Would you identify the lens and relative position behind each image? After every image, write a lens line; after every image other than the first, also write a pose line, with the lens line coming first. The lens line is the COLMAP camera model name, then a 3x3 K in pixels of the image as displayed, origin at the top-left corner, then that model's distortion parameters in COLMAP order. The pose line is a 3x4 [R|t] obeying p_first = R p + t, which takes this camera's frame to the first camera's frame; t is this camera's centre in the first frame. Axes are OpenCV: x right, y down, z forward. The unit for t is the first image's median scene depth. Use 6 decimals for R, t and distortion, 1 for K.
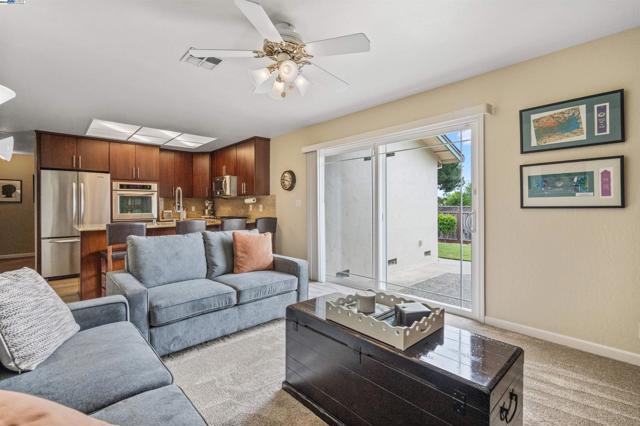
lens RADIAL K [[292.8, 0, 319.5], [0, 292.8, 204.0], [0, 0, 1]] dist [0.000556, 0.000678]
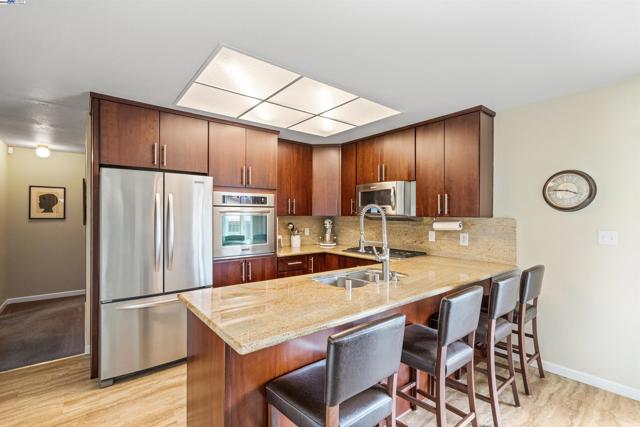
lens RADIAL K [[292.8, 0, 320.8], [0, 292.8, 212.7], [0, 0, 1]] dist [0.000556, 0.000678]
pose [[0.997124, 0.010070, -0.075117, -0.449610], [-0.009865, 0.999947, 0.003090, -0.037411], [0.075144, -0.002340, 0.997170, 0.441028]]
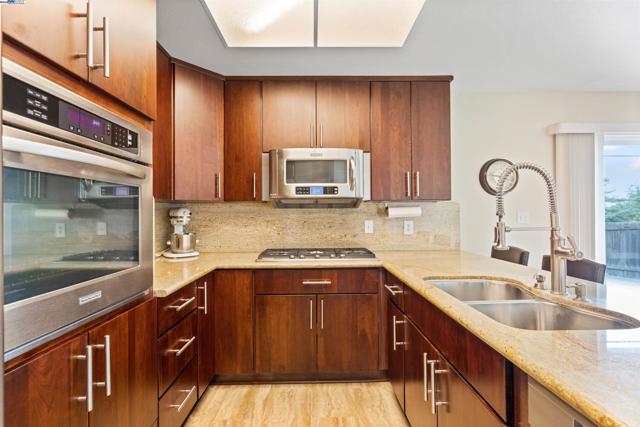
lens RADIAL K [[292.8, 0, 318.1], [0, 292.8, 213.2], [0, 0, 1]] dist [0.000556, 0.000678]
pose [[0.667069, 0.006211, 0.744970, -0.691499], [-0.005442, 0.999979, -0.003464, -0.007734], [-0.744976, -0.001744, 0.667089, 0.821444]]
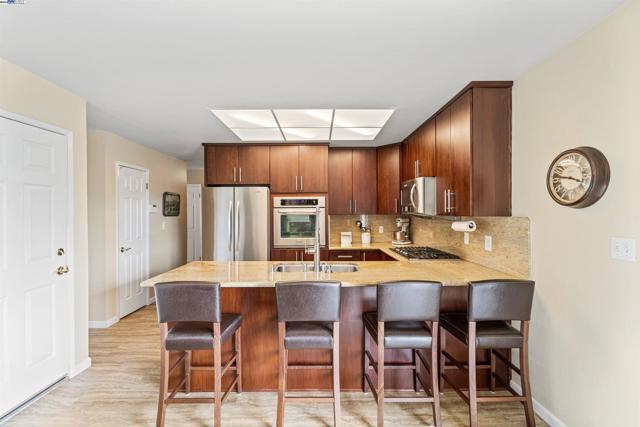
lens RADIAL K [[292.8, 0, 320.4], [0, 292.8, 212.1], [0, 0, 1]] dist [0.000556, 0.000678]
pose [[0.735373, 0.002034, -0.677659, -0.086570], [0.006017, 0.999936, 0.009530, -0.042126], [0.677636, -0.011086, 0.735314, 0.507280]]
